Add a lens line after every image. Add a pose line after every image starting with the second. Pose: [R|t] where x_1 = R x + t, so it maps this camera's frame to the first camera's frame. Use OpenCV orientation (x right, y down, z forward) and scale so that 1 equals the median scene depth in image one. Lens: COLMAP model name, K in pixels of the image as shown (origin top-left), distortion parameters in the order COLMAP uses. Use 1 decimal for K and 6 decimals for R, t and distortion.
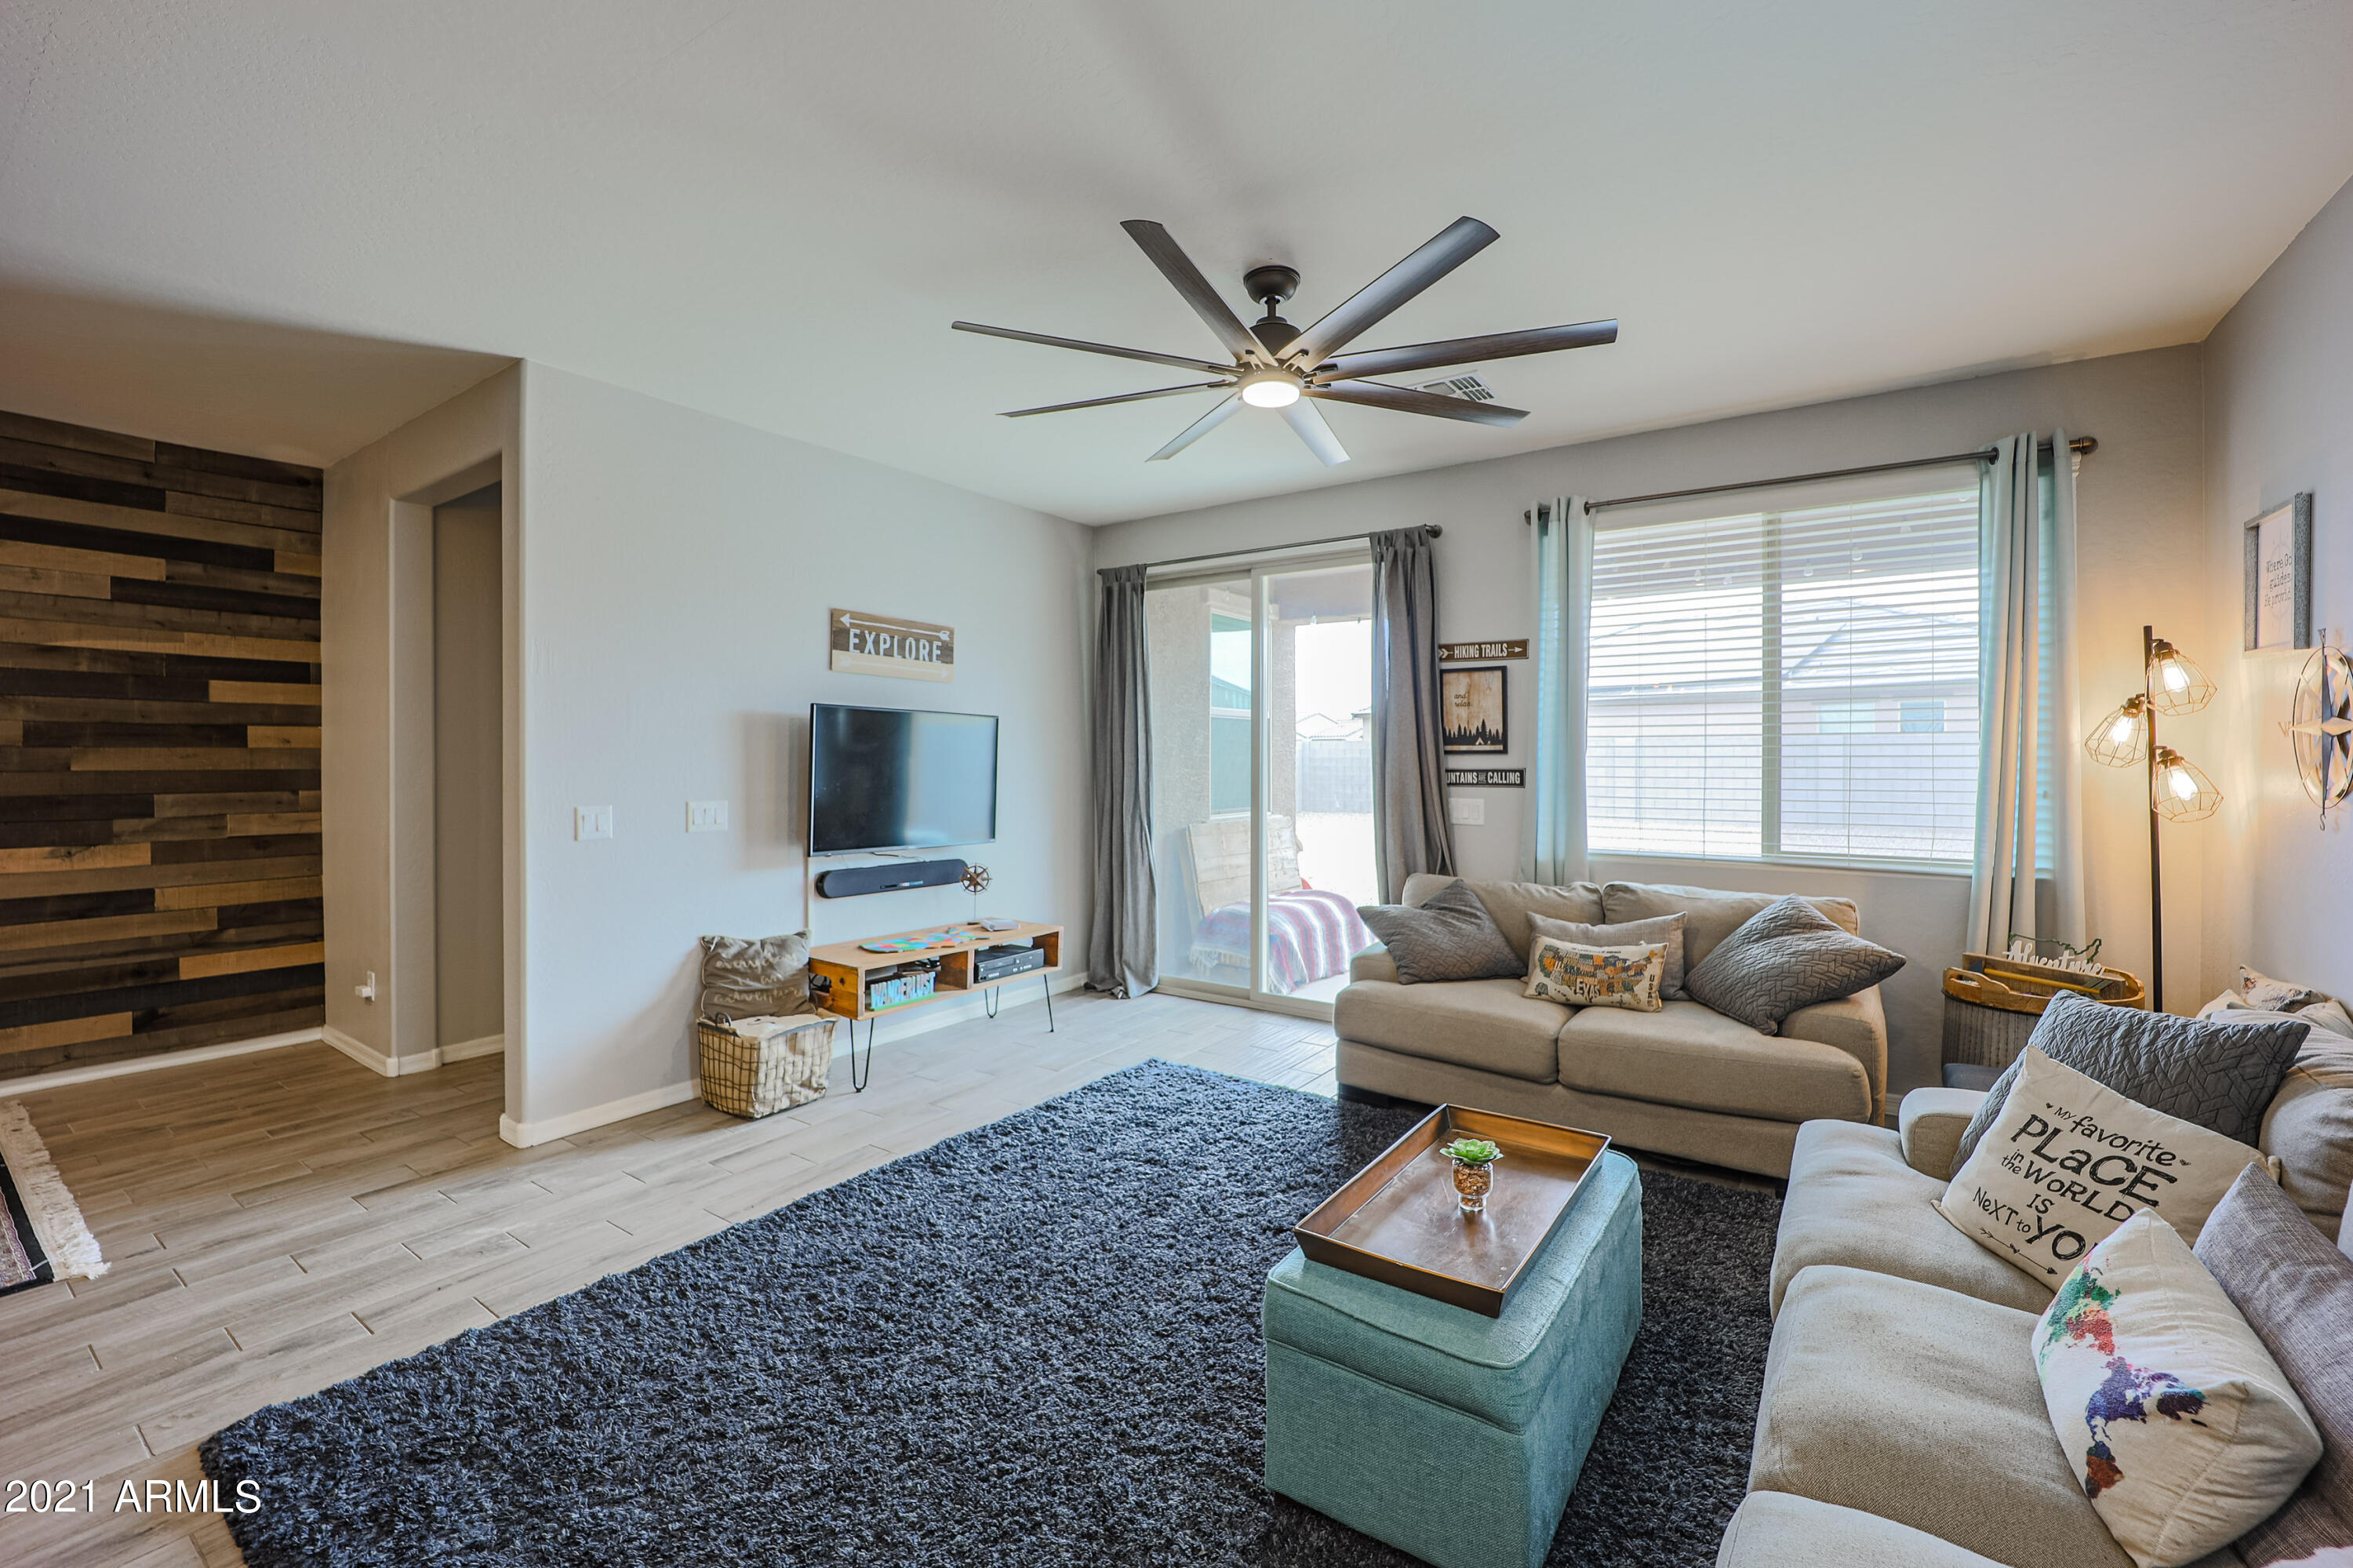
lens RADIAL K [[986.7, 0, 1159.4], [0, 986.7, 759.4], [0, 0, 1]] dist [-0.016885, -0.001833]
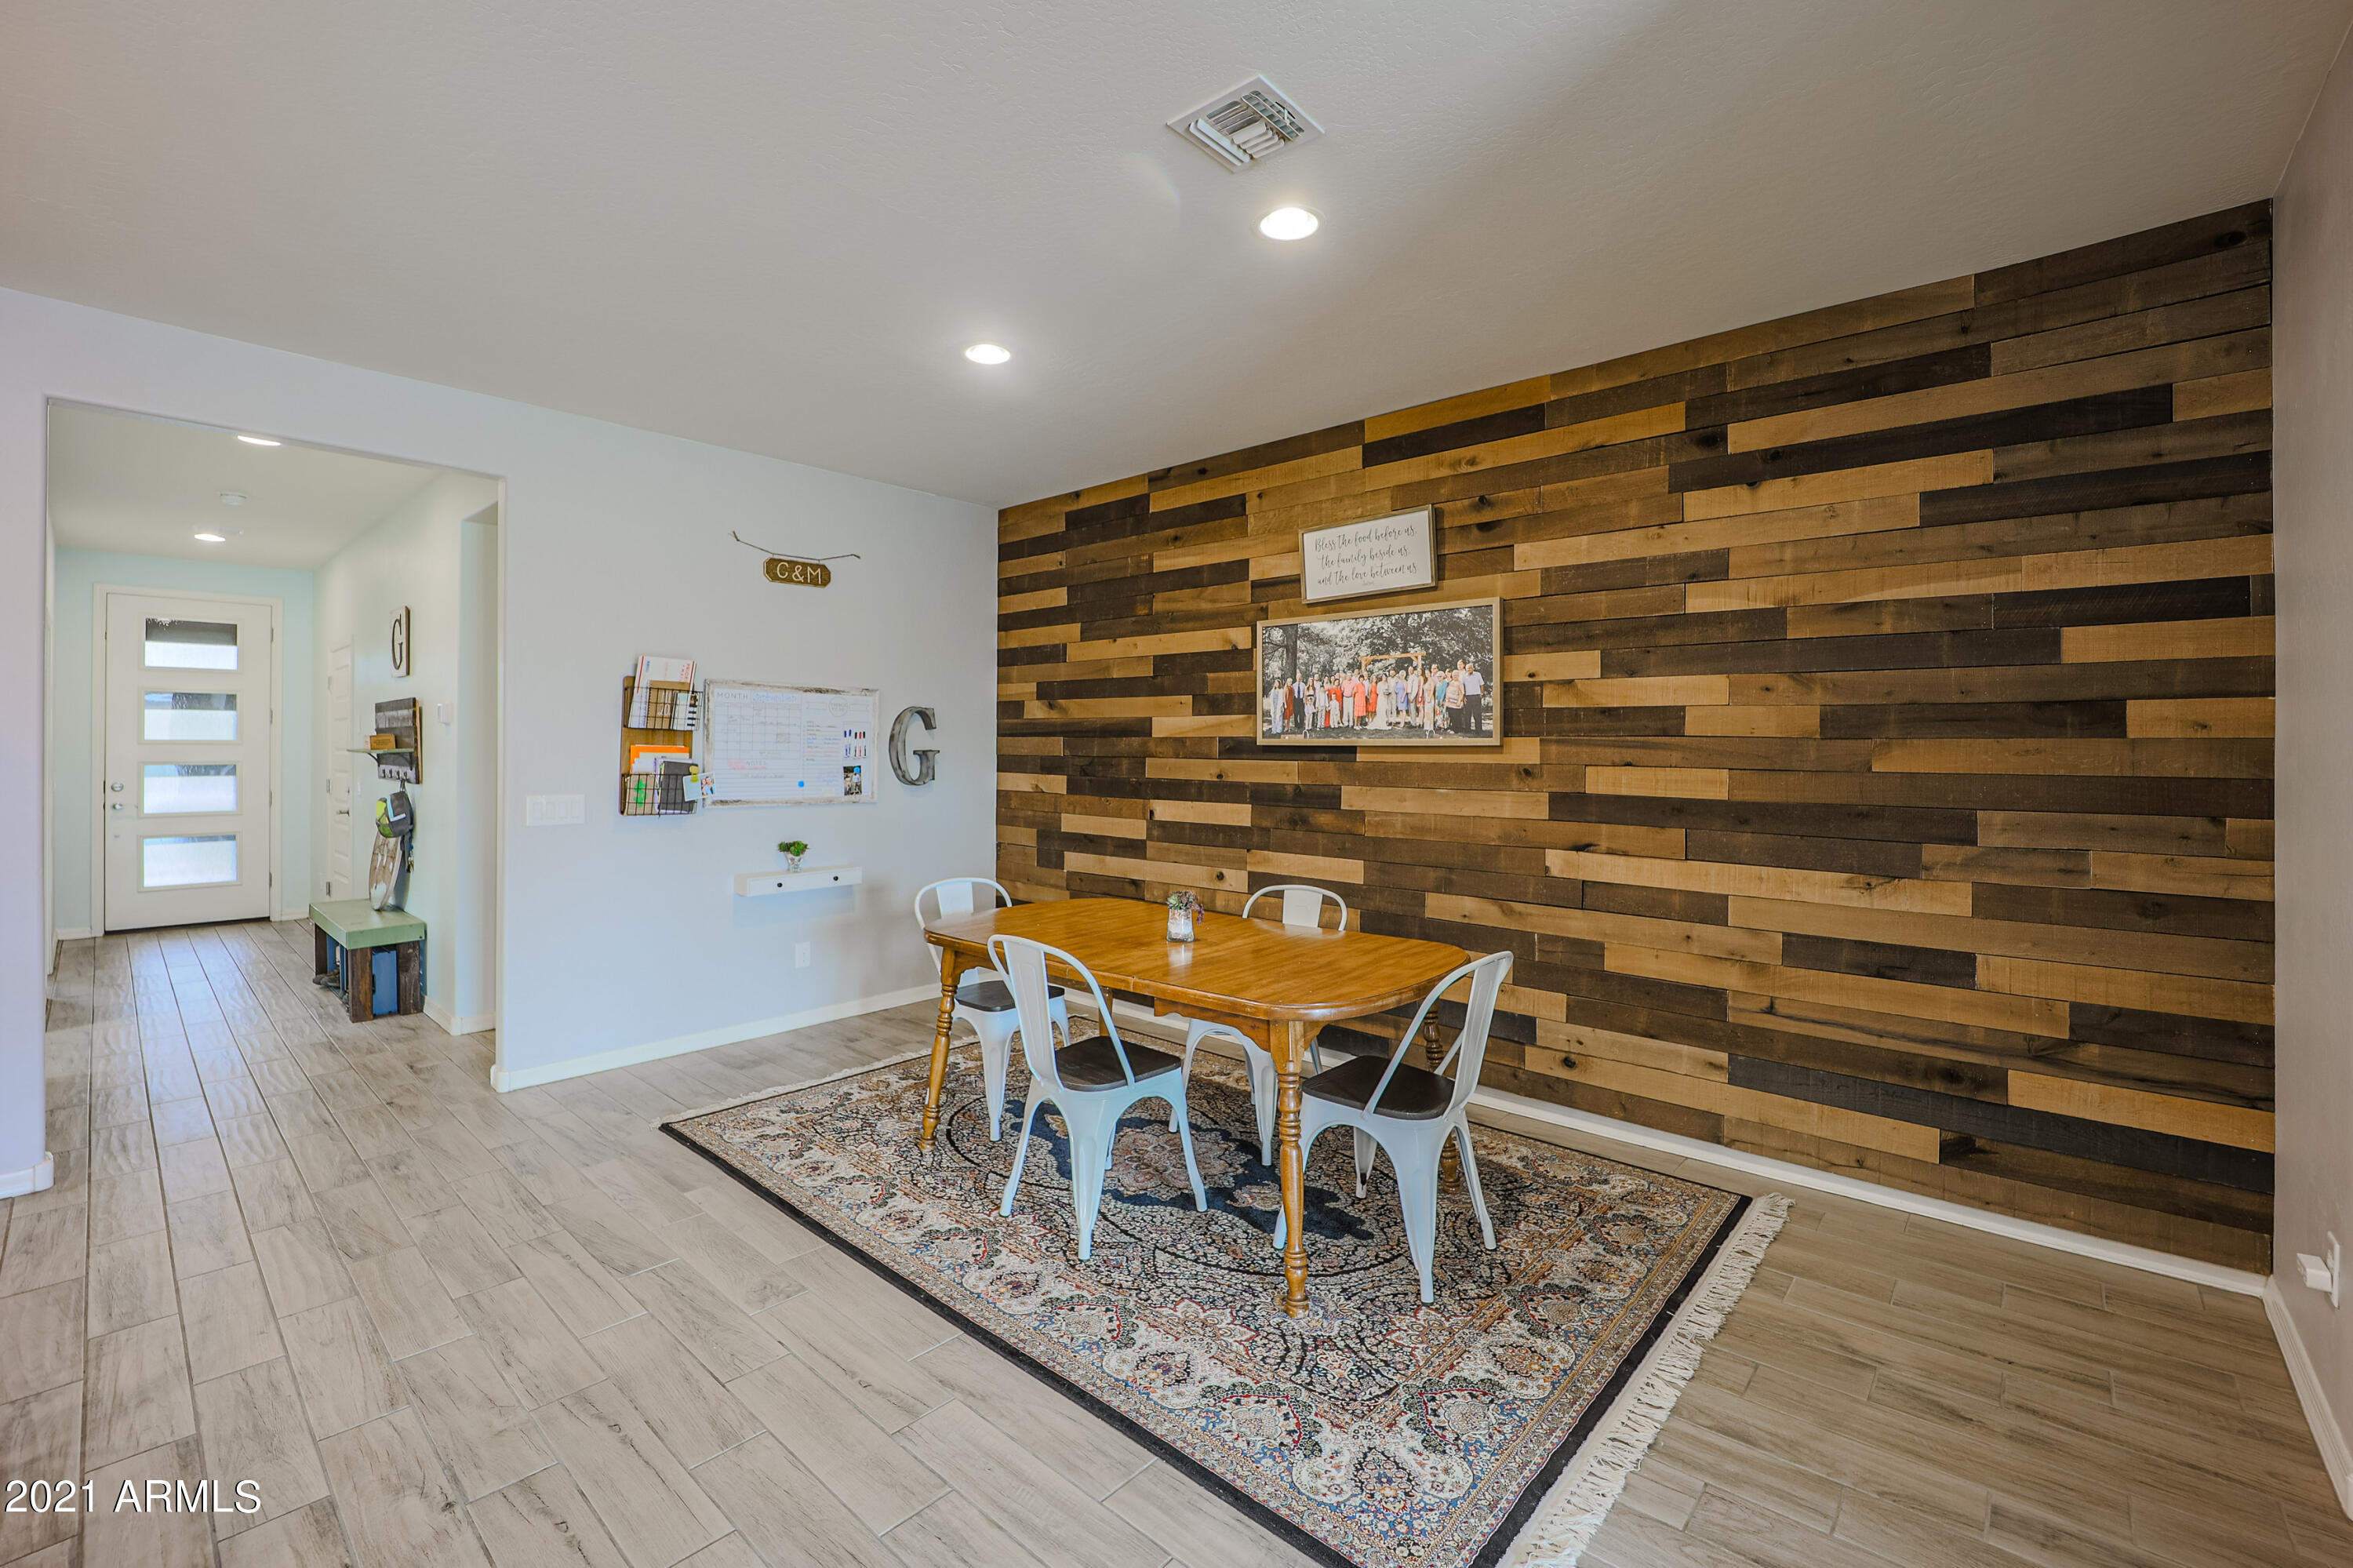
lens RADIAL K [[986.7, 0, 1164.5], [0, 986.7, 743.8], [0, 0, 1]] dist [-0.016885, -0.001833]
pose [[-0.121452, -0.002421, -0.992594, -0.315319], [-0.006101, 0.999980, -0.001692, -0.004471], [0.992579, 0.005850, -0.121464, 0.530135]]
